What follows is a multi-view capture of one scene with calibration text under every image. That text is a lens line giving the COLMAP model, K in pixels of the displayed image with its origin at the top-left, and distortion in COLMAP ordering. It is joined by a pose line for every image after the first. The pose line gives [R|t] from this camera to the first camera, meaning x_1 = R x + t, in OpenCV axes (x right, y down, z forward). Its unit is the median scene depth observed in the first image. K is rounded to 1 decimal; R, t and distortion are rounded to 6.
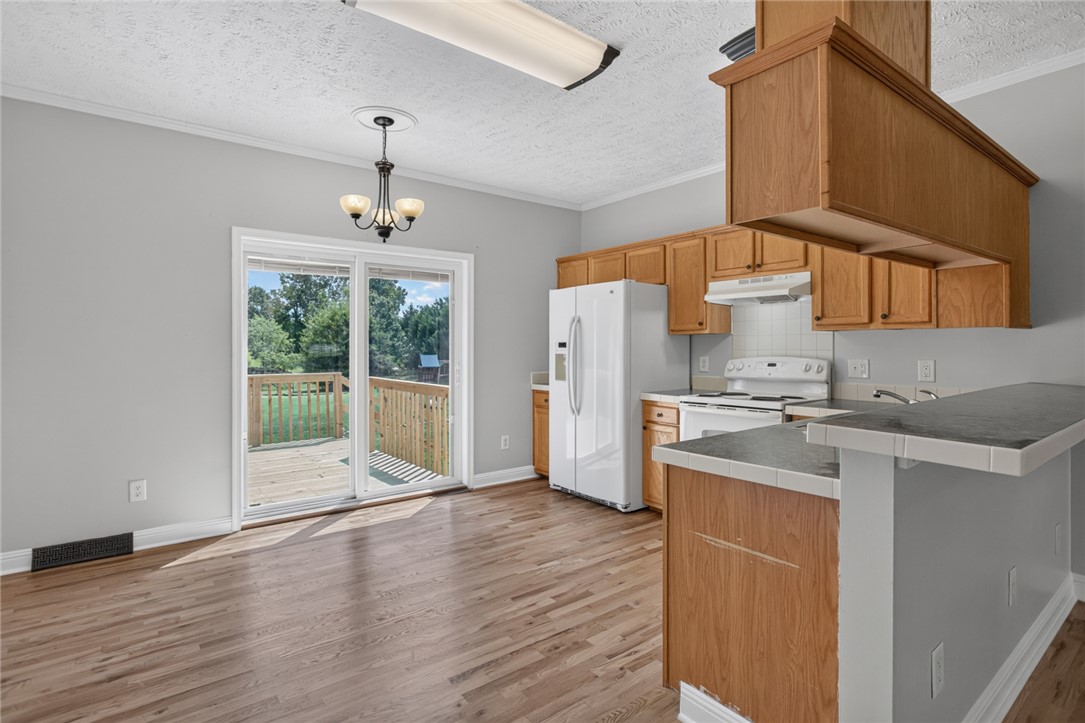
lens RADIAL K [[548.0, 0, 540.4], [0, 548.0, 355.5], [0, 0, 1]] dist [-0.005153, 0.002136]
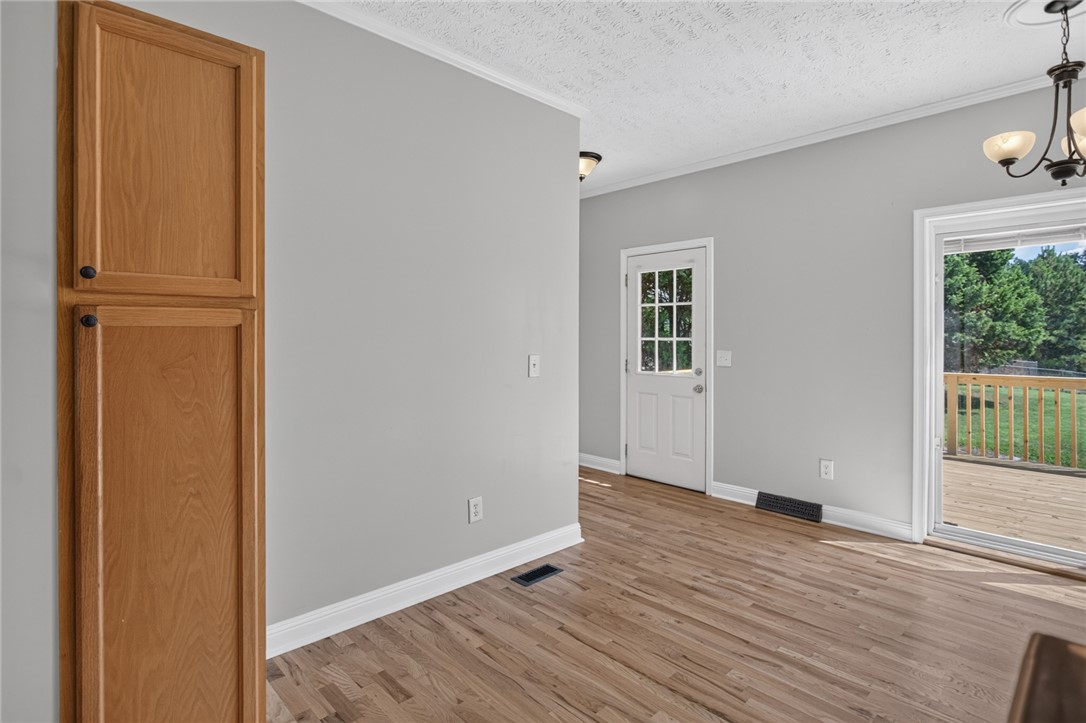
lens RADIAL K [[548.5, 0, 541.6], [0, 548.5, 351.2], [0, 0, 1]] dist [-0.005153, 0.002136]
pose [[0.095860, 0.026140, -0.995052, 0.332794], [-0.019963, 0.999505, 0.024333, -0.010146], [0.995195, 0.017532, 0.096335, 0.324511]]
